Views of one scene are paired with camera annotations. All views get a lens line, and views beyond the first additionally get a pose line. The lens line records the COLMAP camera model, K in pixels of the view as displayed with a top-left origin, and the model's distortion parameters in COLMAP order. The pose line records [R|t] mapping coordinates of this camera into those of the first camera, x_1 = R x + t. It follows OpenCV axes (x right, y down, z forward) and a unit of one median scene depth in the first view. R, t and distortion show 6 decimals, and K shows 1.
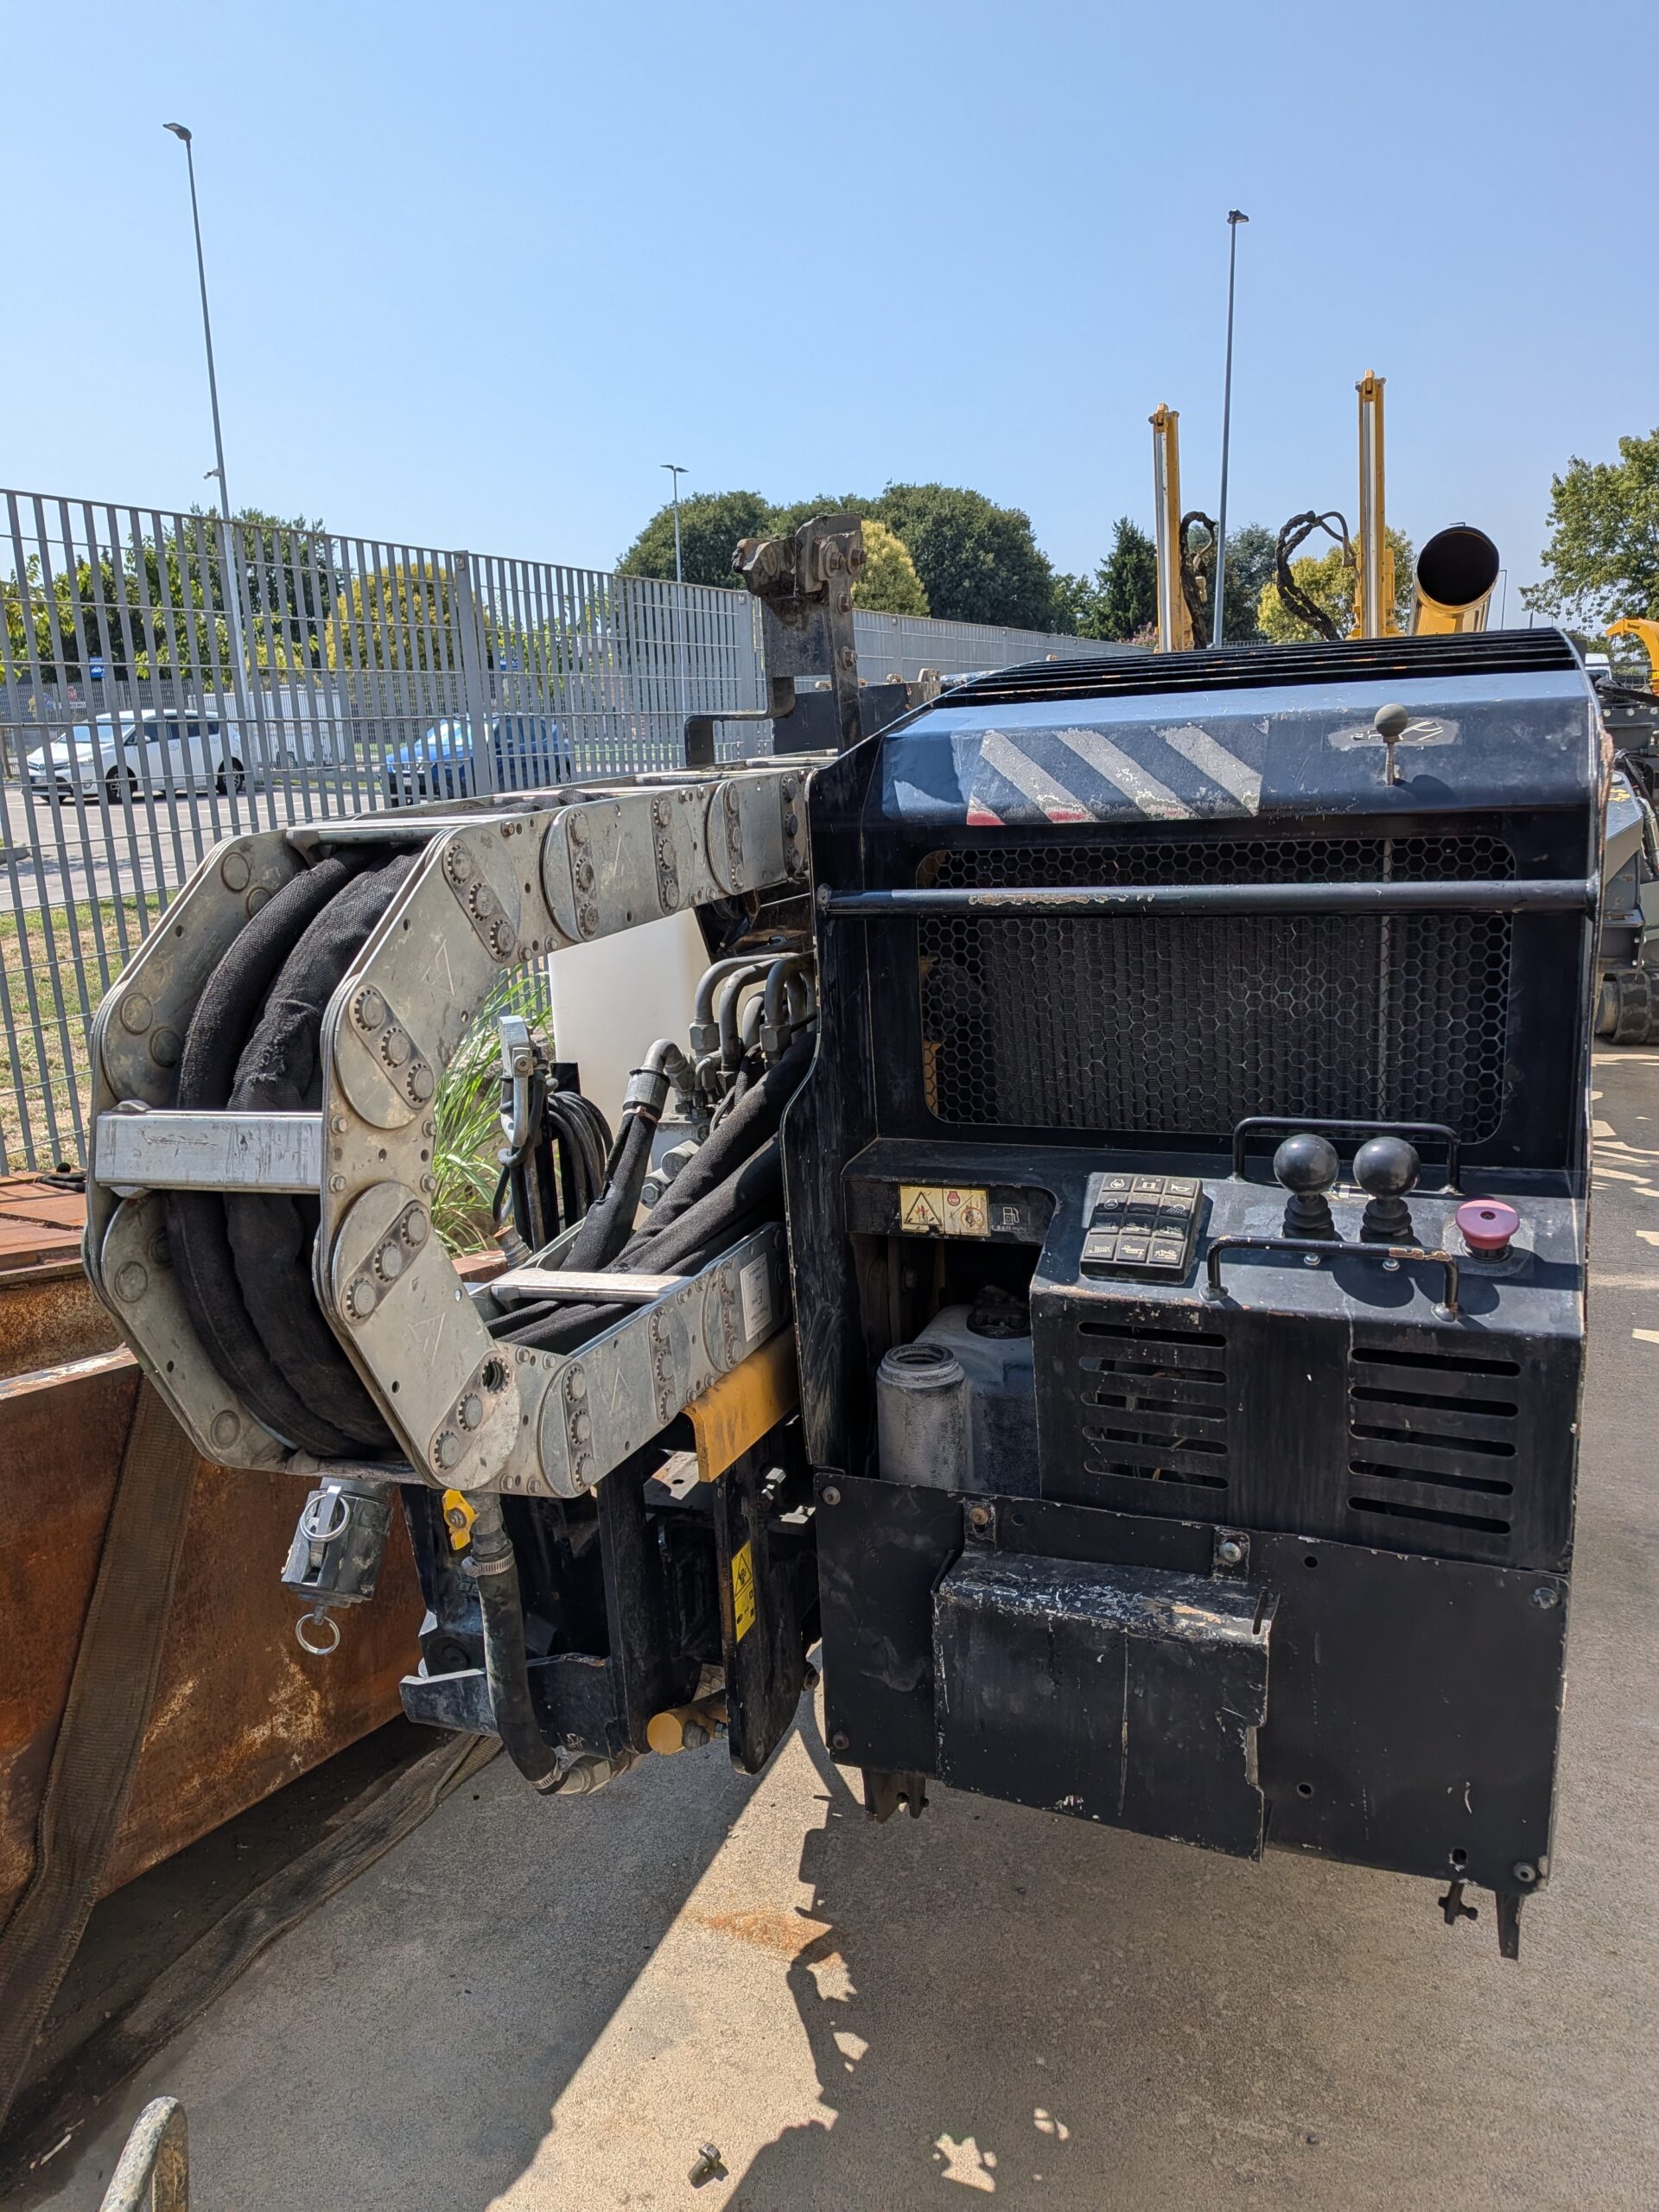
lens RADIAL K [[1562.6, 0, 769.7], [0, 1562.6, 1112.6], [0, 0, 1]] dist [0.072985, -0.116275]
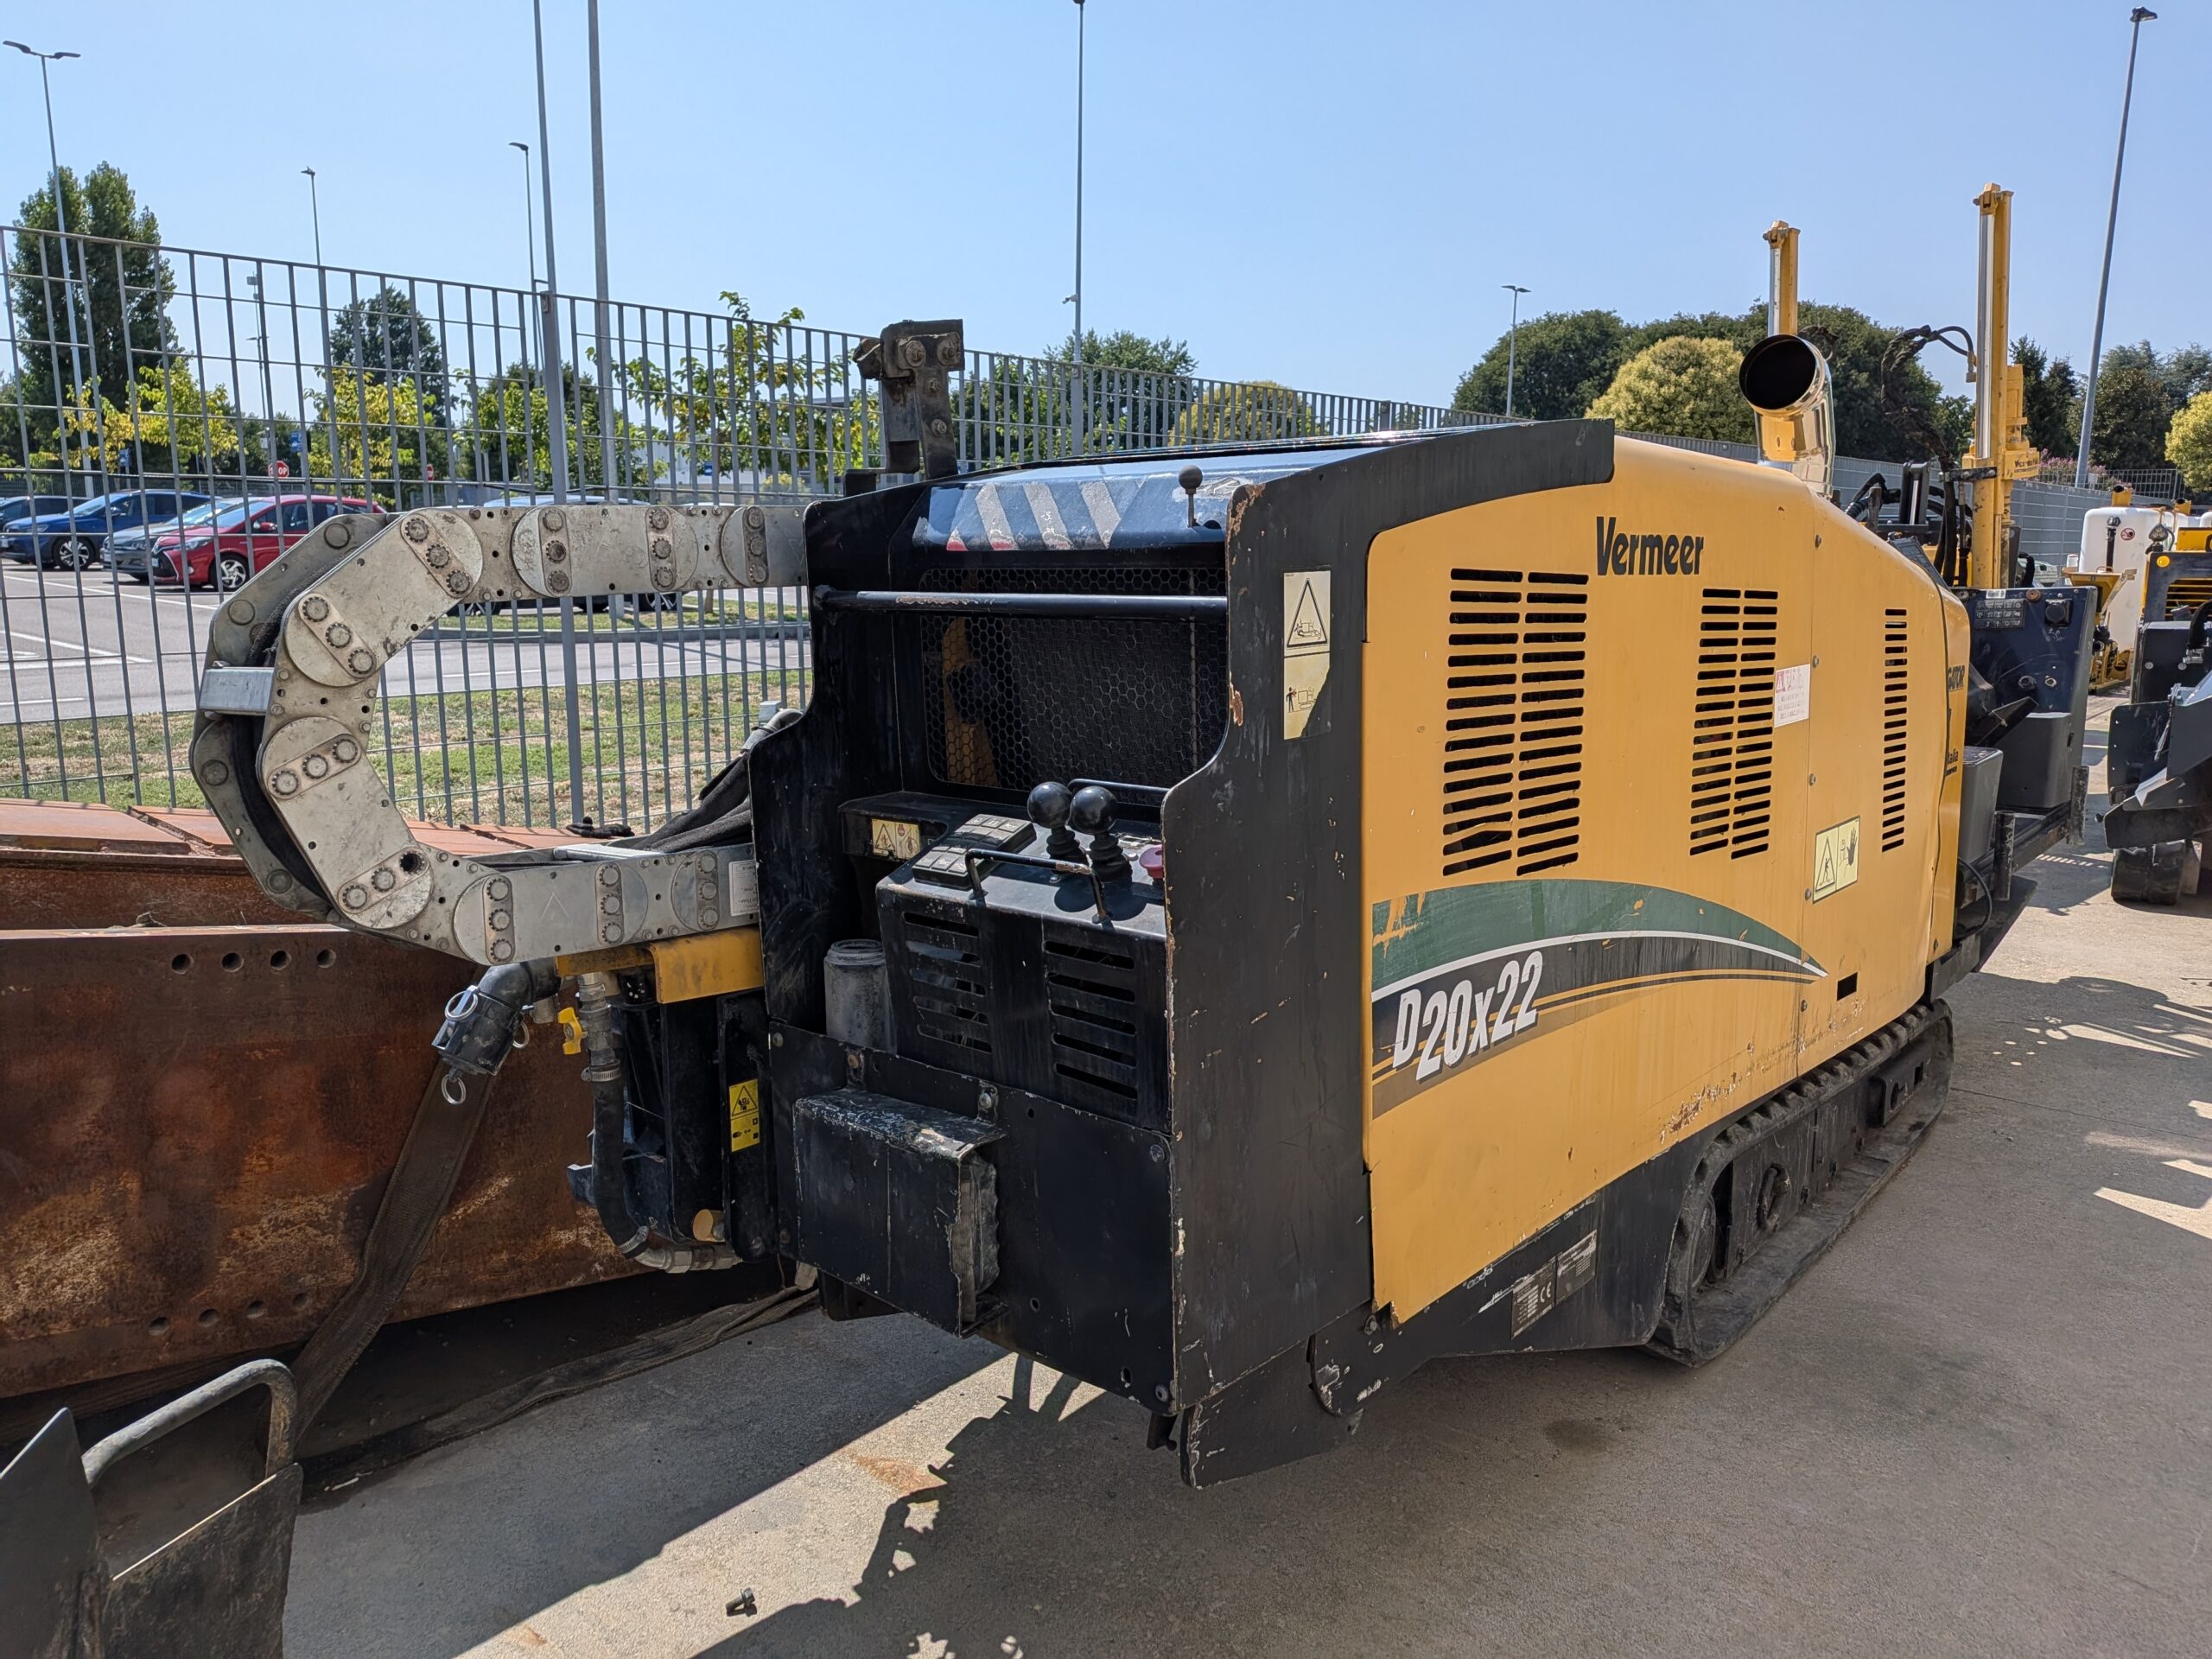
lens RADIAL K [[1562.6, 0, 1104.0], [0, 1562.6, 819.0], [0, 0, 1]] dist [0.072985, -0.116275]
pose [[0.946726, 0.094589, -0.307835, 0.671664], [-0.114259, 0.992364, -0.046471, 0.085821], [0.301088, 0.079168, 0.950304, -0.191414]]
